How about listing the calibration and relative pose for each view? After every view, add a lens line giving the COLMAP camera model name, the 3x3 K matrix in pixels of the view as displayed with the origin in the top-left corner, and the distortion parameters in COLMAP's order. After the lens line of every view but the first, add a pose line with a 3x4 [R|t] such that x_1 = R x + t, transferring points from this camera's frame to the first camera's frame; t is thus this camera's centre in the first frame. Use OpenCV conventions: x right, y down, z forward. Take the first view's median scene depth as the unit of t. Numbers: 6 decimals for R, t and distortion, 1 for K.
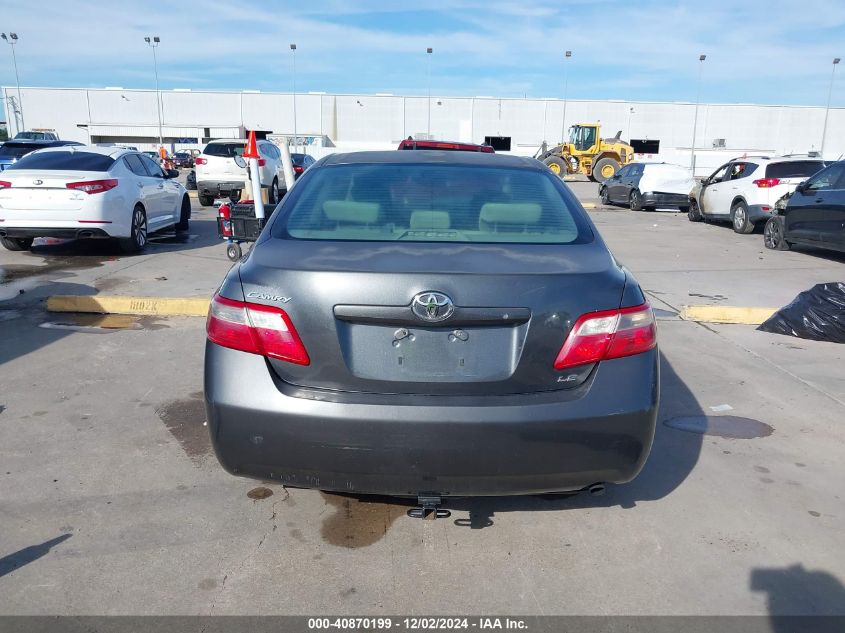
lens RADIAL K [[669.0, 0, 445.1], [0, 669.0, 331.9], [0, 0, 1]] dist [-0.037587, 0.003654]
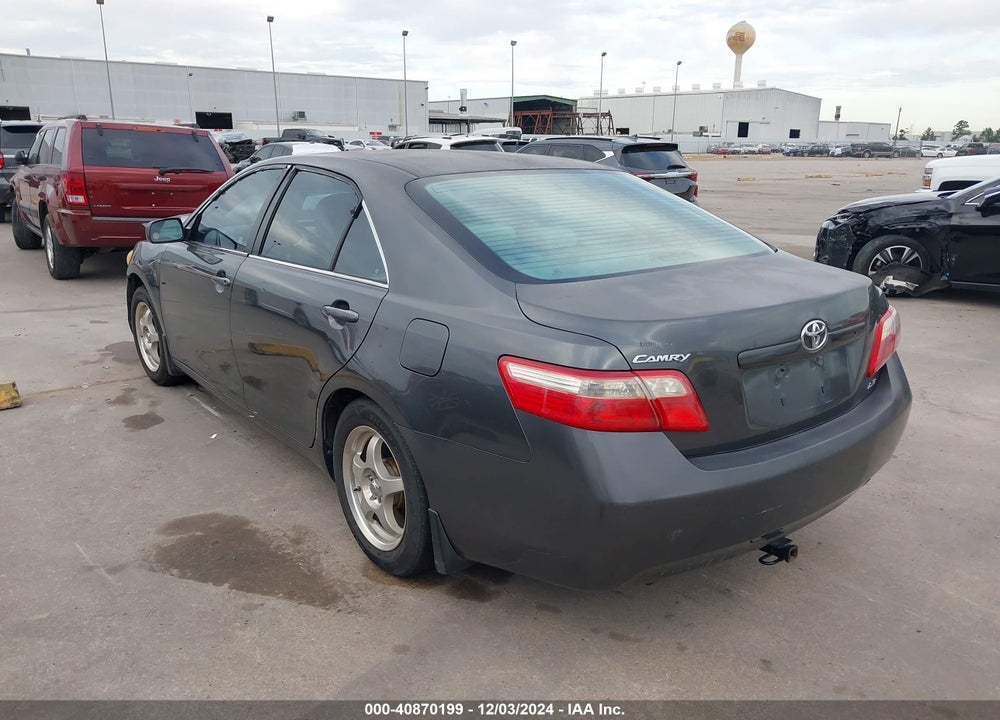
lens RADIAL K [[758.5, 0, 481.3], [0, 758.5, 350.3], [0, 0, 1]] dist [-0.005036, -0.002278]
pose [[0.800815, -0.163931, 0.576040, -0.595371], [0.149433, 0.986082, 0.072879, -0.101549], [-0.579970, 0.027717, 0.814166, 0.226881]]
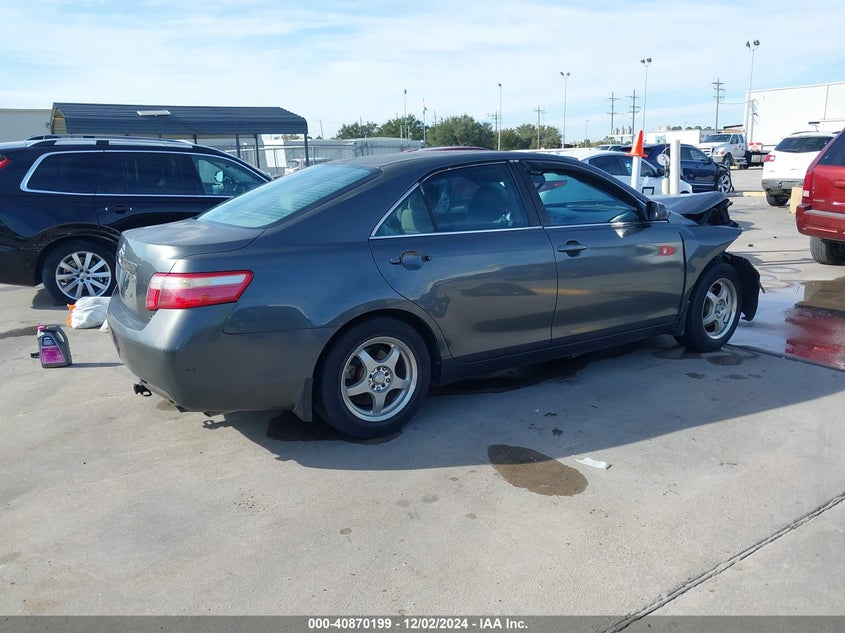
lens RADIAL K [[666.2, 0, 422.5], [0, 666.2, 316.5], [0, 0, 1]] dist [0.035129, -0.093672]
pose [[0.545063, 0.155084, -0.823927, 1.051465], [-0.173438, 0.982342, 0.070165, -0.081642], [0.820259, 0.104656, 0.562336, 0.421120]]
